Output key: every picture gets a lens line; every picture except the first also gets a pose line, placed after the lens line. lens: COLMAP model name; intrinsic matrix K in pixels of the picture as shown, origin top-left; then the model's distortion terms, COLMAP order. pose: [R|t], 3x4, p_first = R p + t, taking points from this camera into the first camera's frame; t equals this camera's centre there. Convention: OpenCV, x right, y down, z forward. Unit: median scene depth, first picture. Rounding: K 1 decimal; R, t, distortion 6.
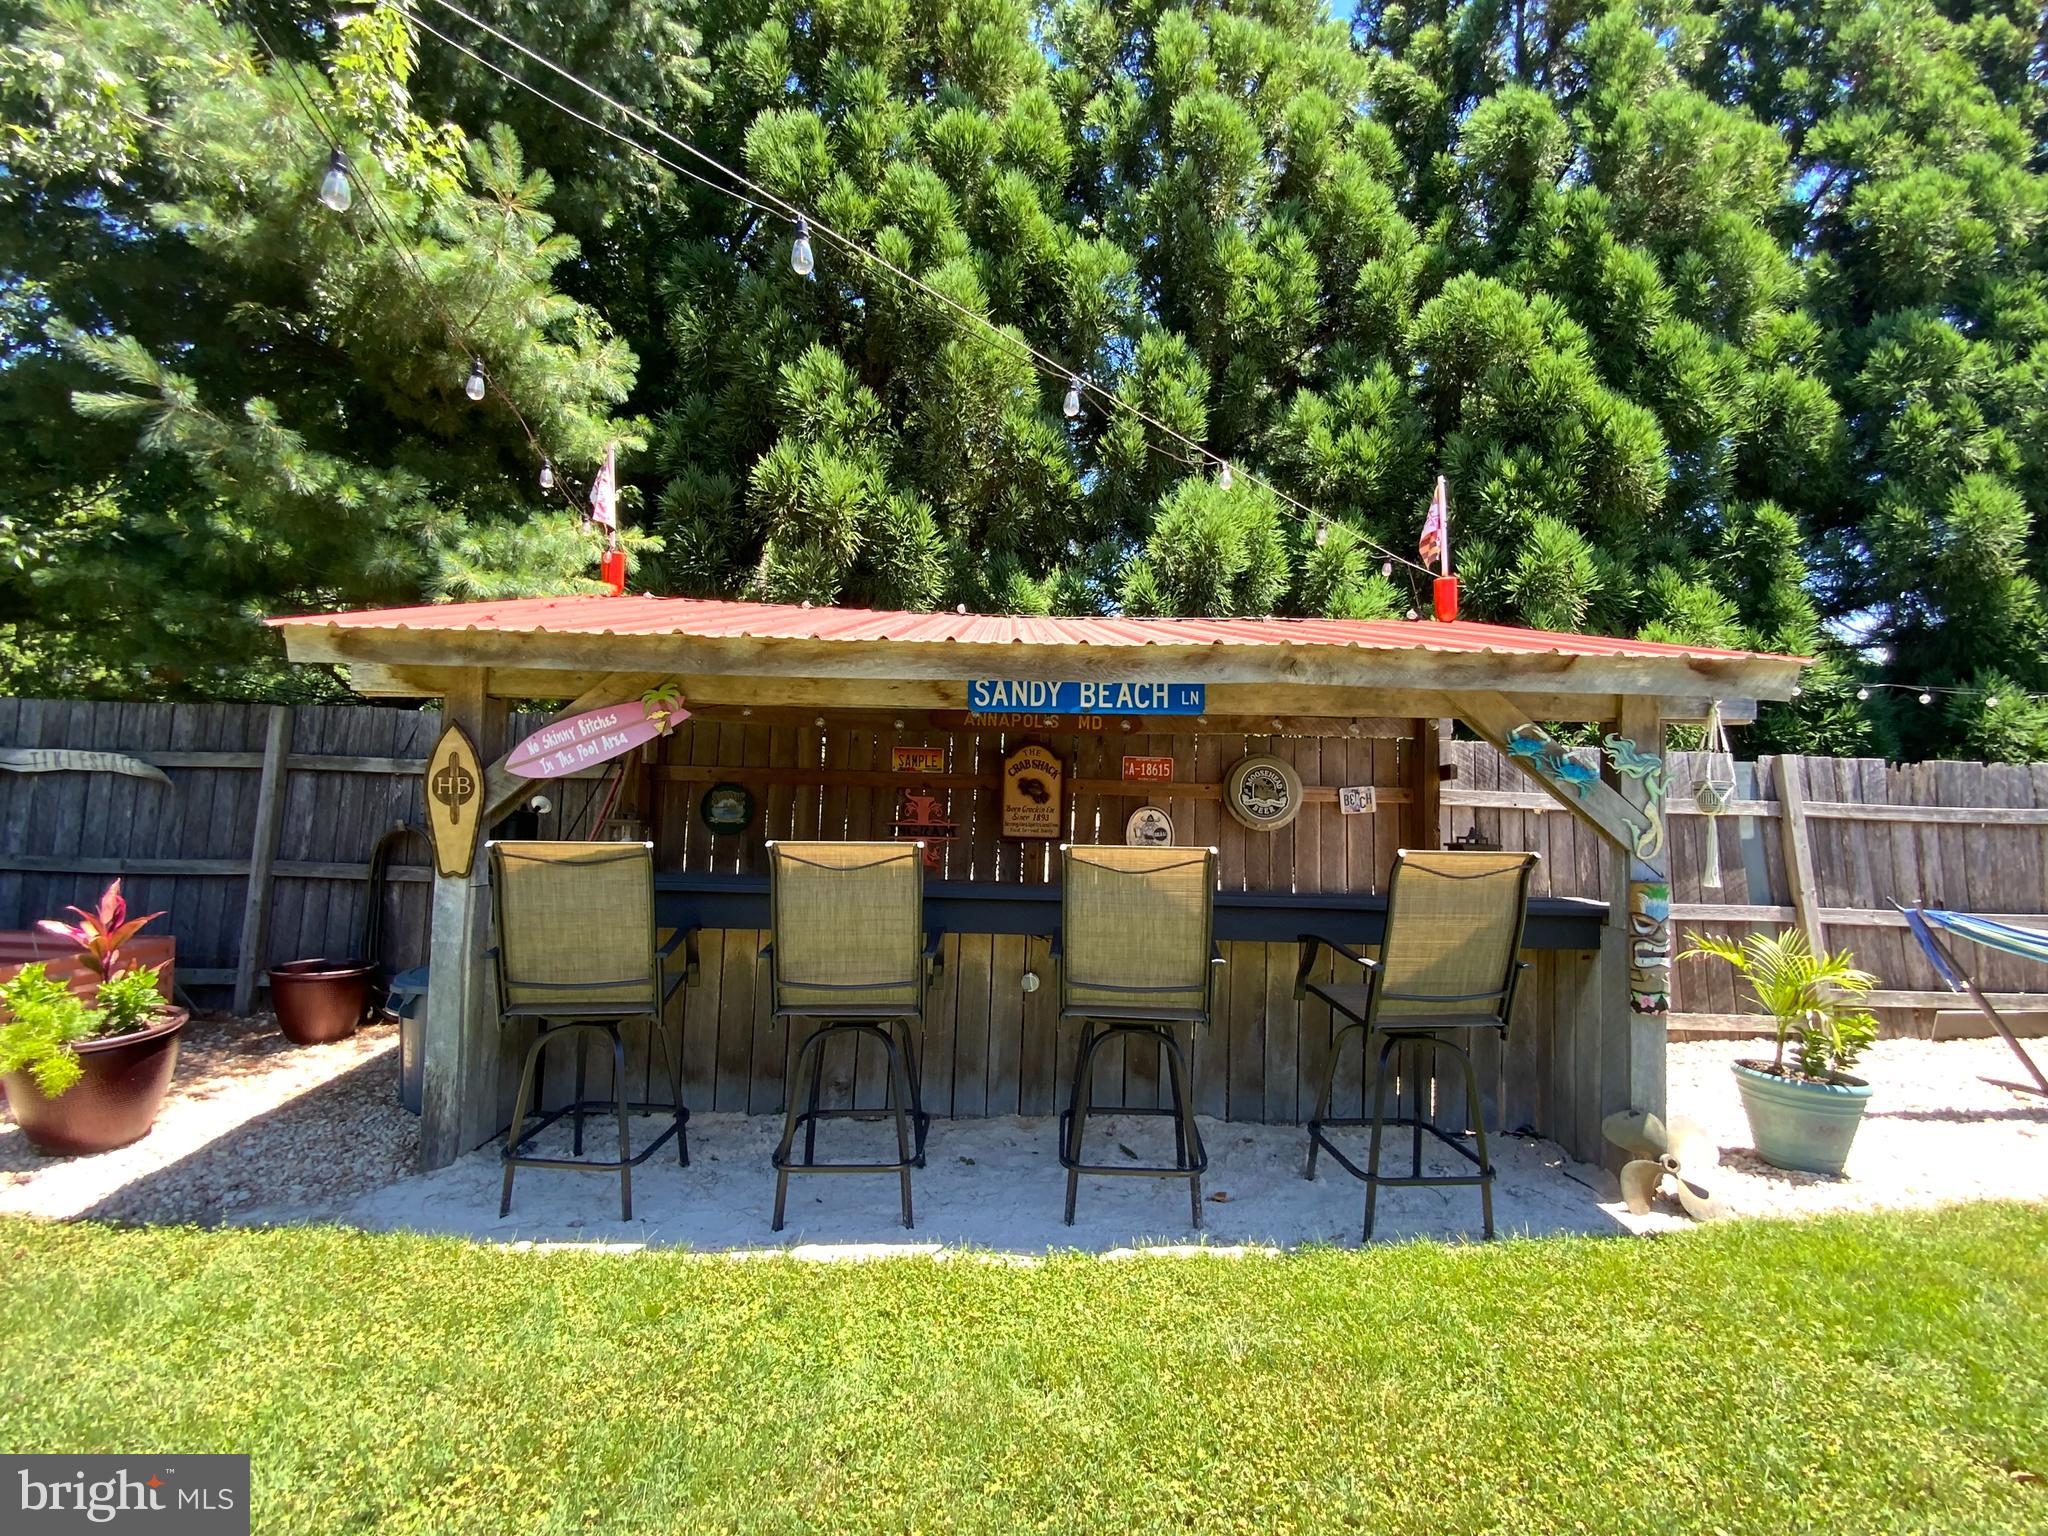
lens RADIAL K [[894.1, 0, 1024.0], [0, 894.1, 768.0], [0, 0, 1]] dist [-0.008270, -0.000061]
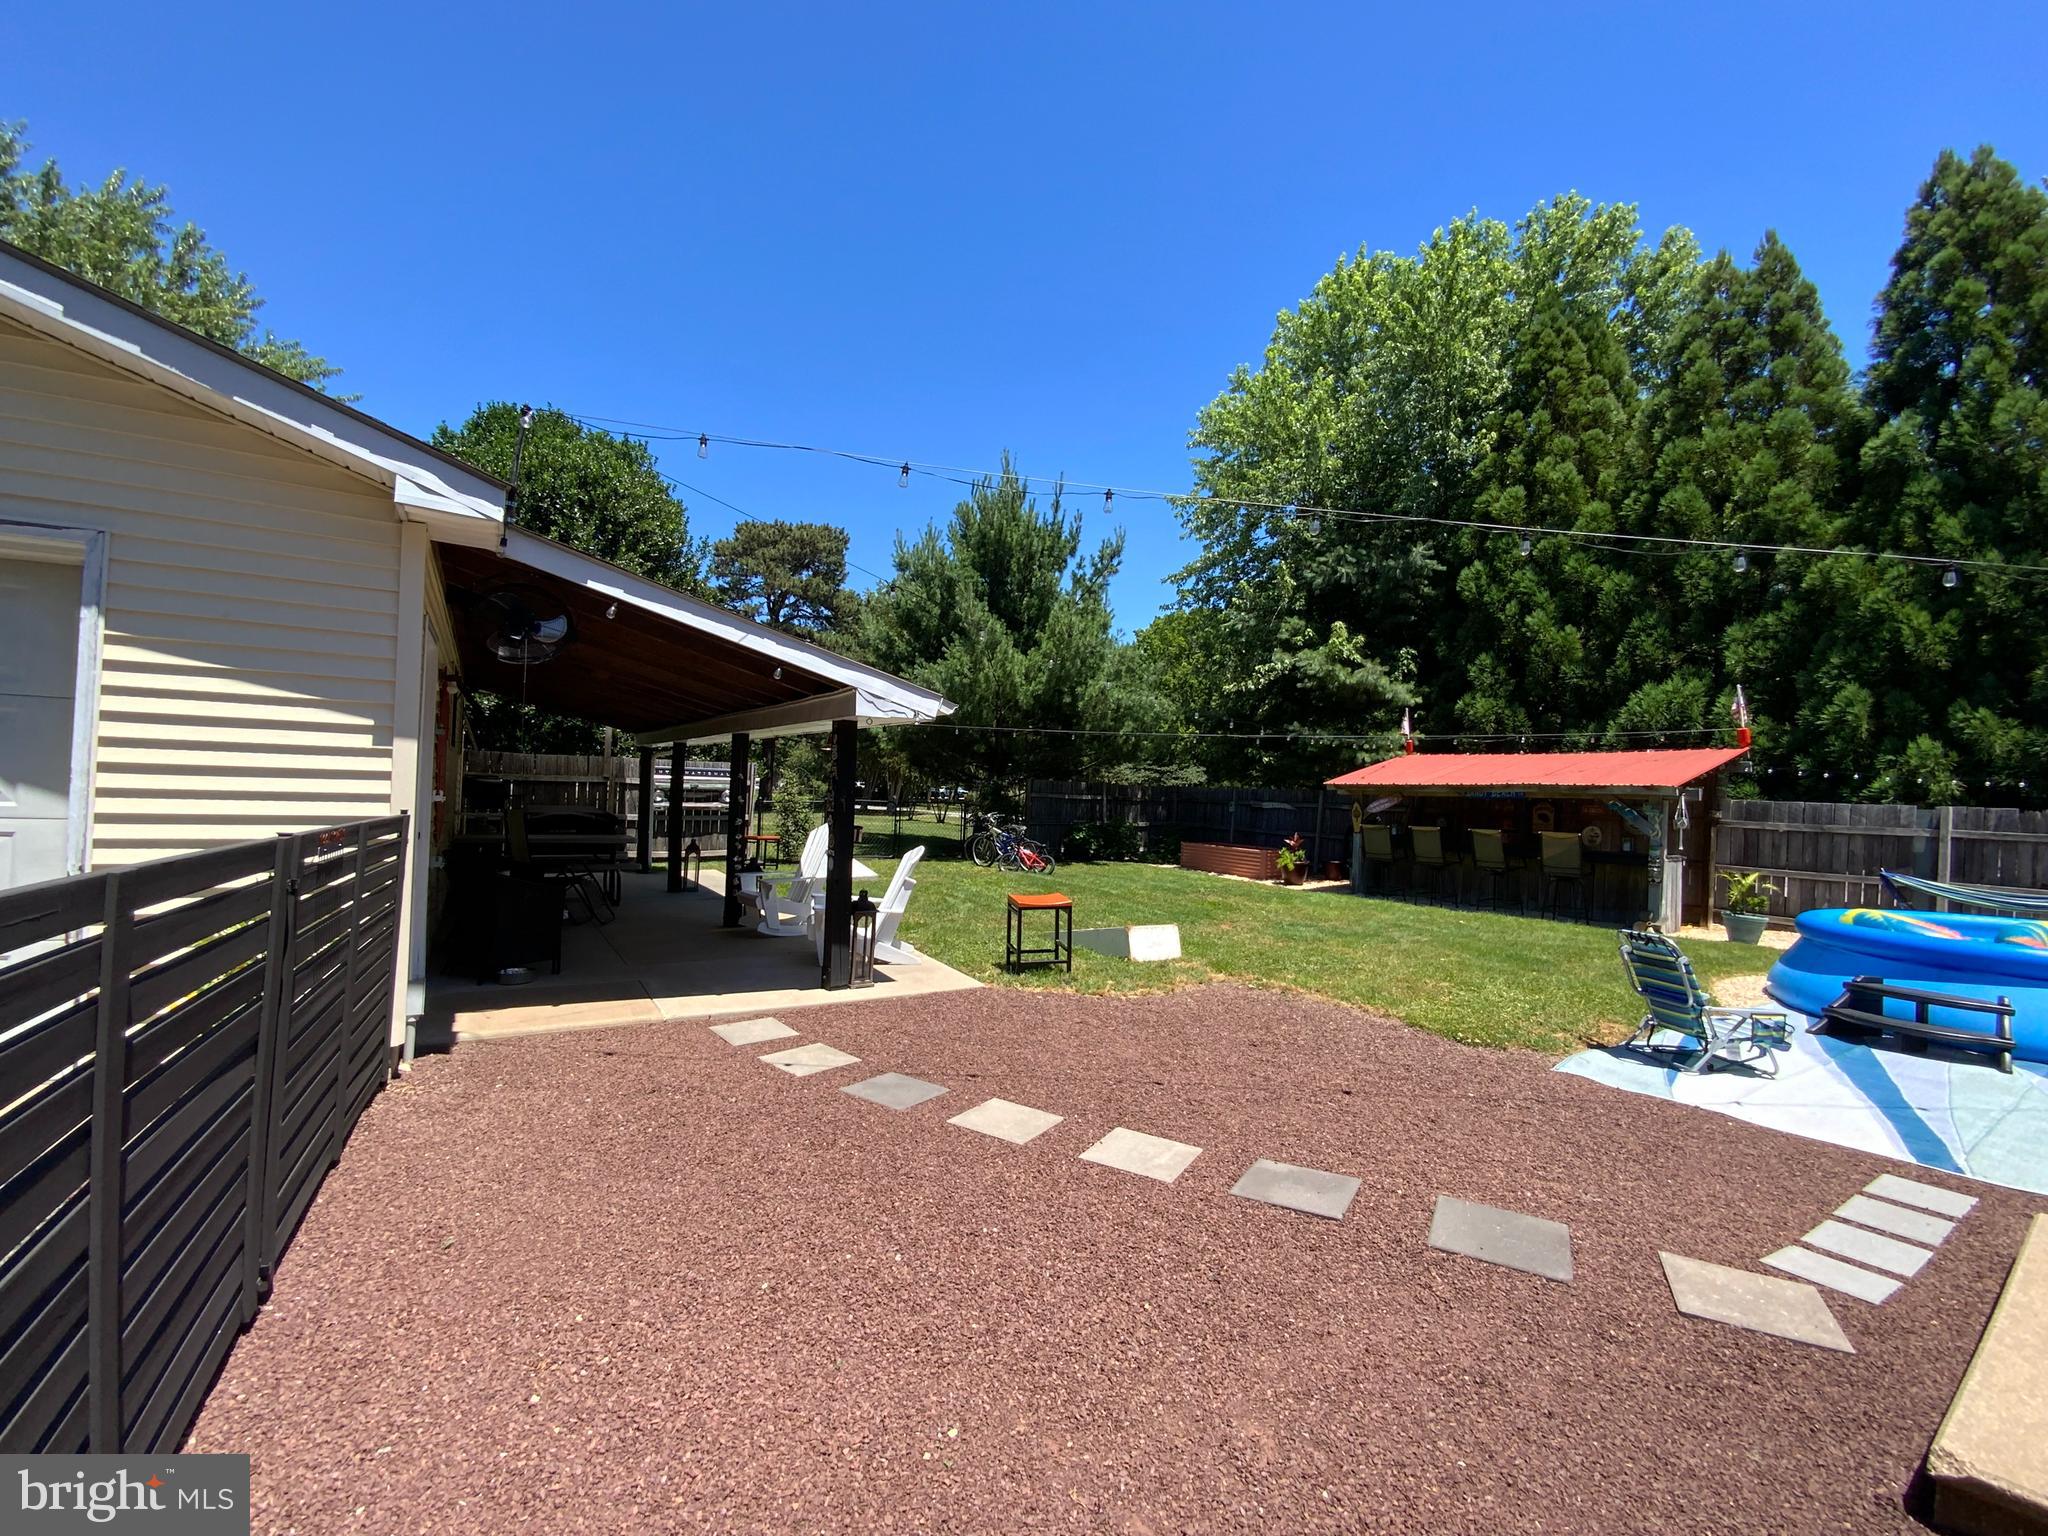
lens RADIAL K [[840.0, 0, 1024.6], [0, 840.0, 789.7], [0, 0, 1]] dist [-0.000948, -0.000119]
pose [[0.527205, -0.011142, -0.849665, 1.239974], [0.008334, 0.999934, -0.007942, -0.049530], [0.849697, -0.002895, 0.527263, -1.589362]]
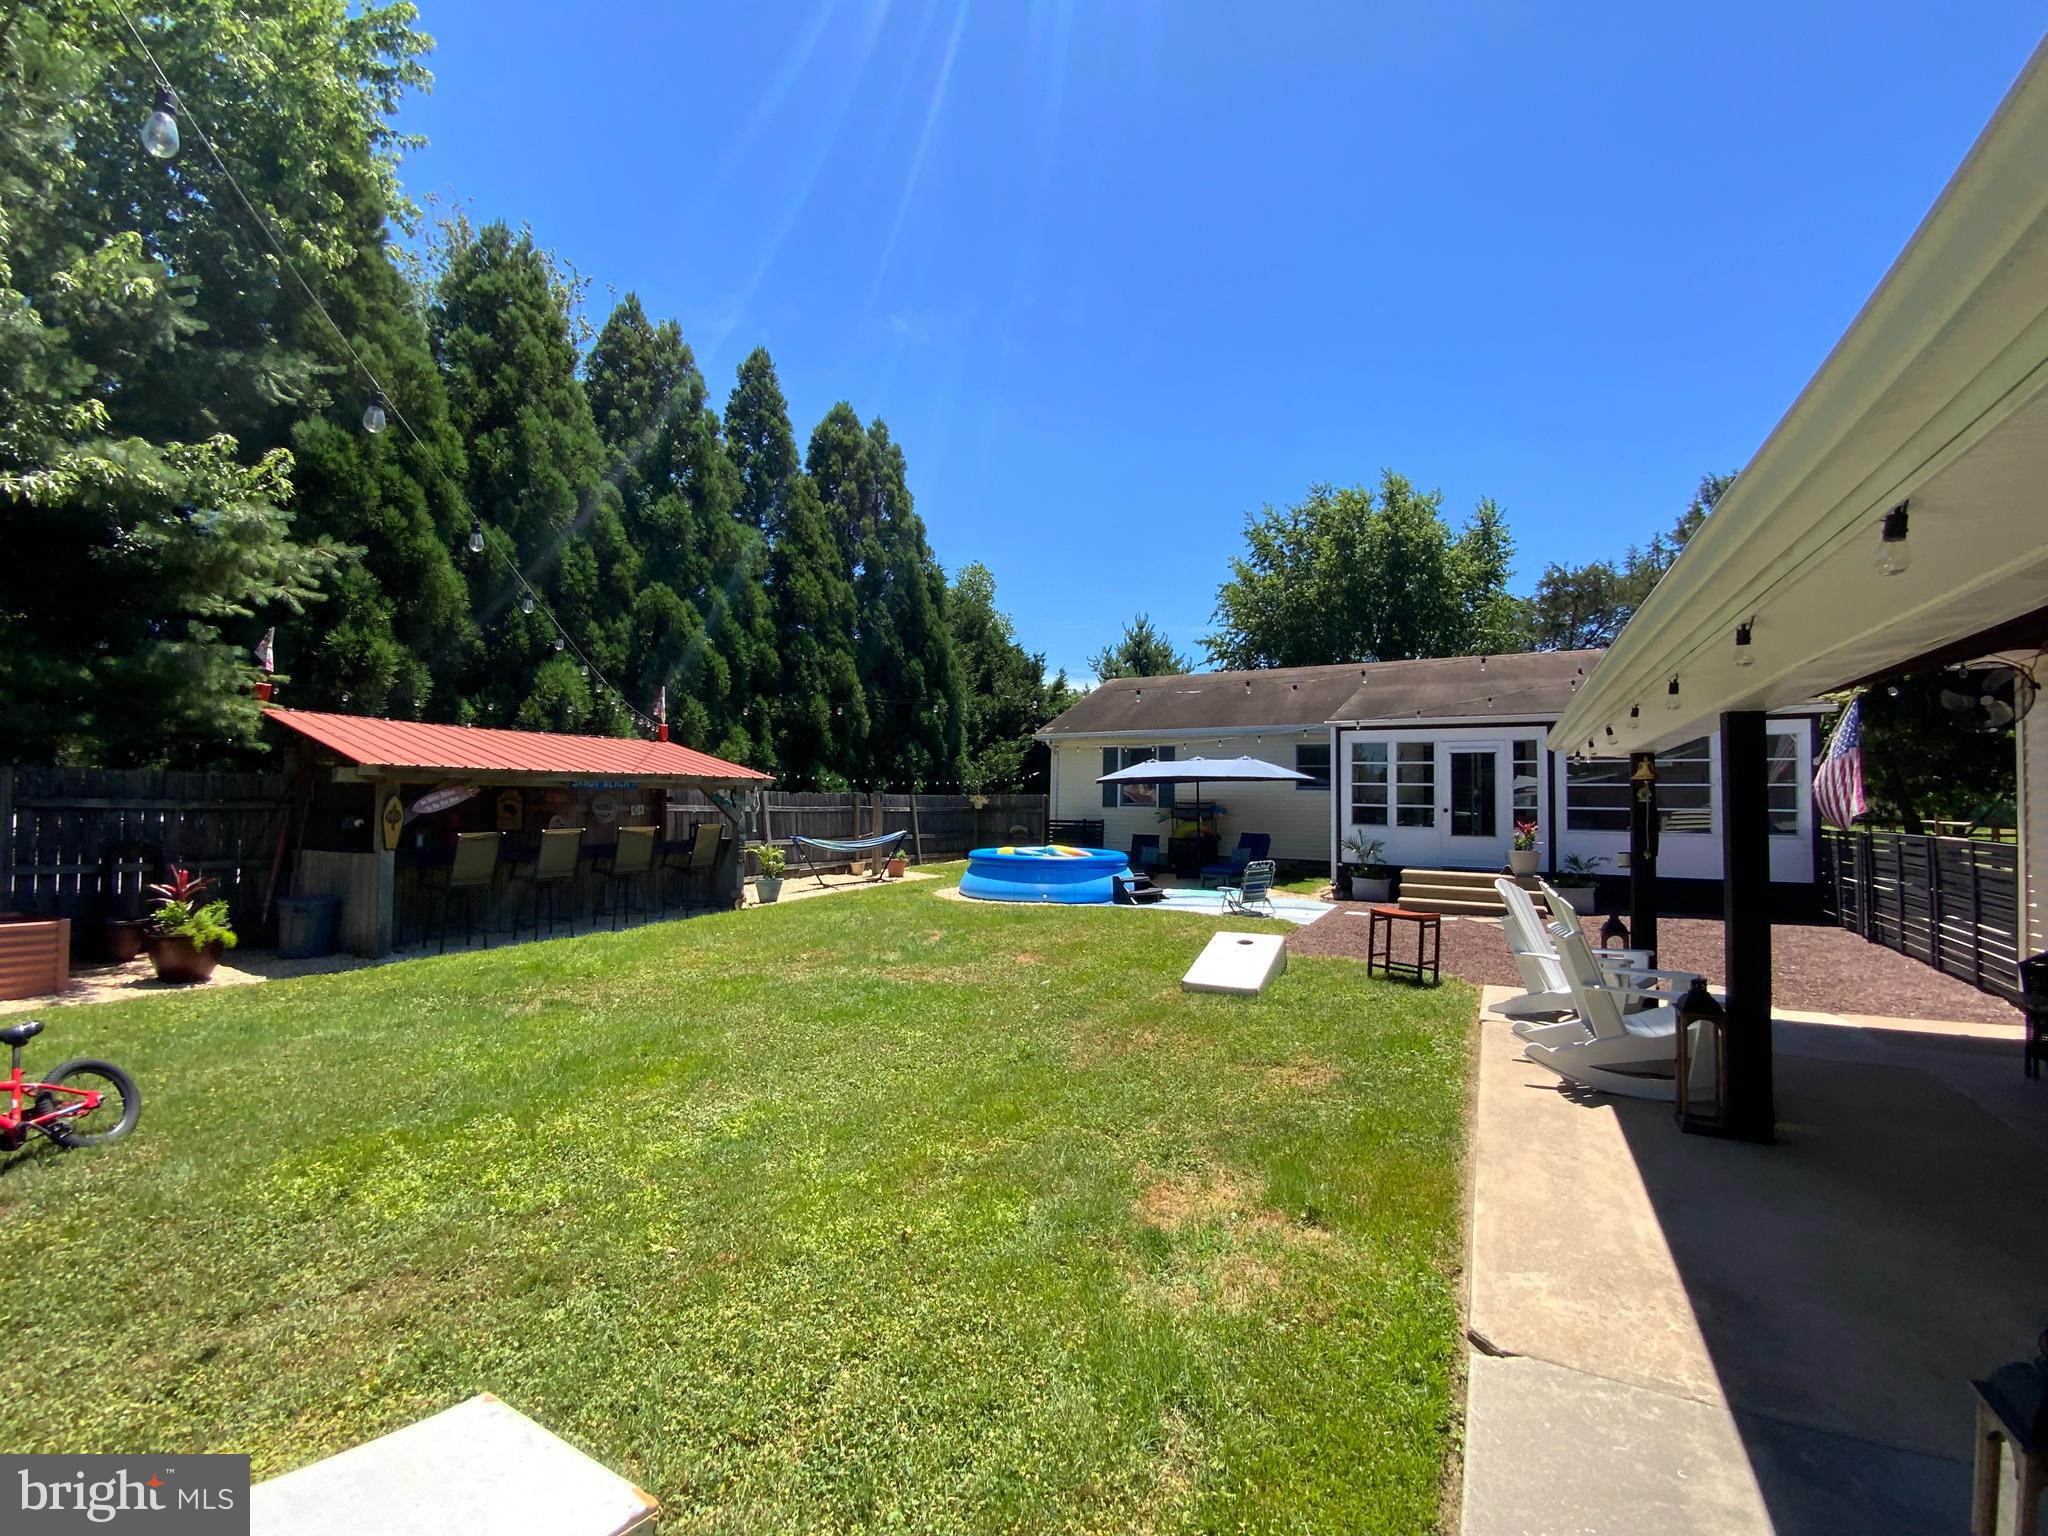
lens RADIAL K [[840.0, 0, 1024.6], [0, 840.0, 789.7], [0, 0, 1]] dist [-0.000948, -0.000119]
pose [[0.513026, -0.005048, 0.858358, -1.030232], [-0.026911, 0.999397, 0.021961, -0.095340], [-0.857951, -0.034366, 0.512581, -1.106854]]
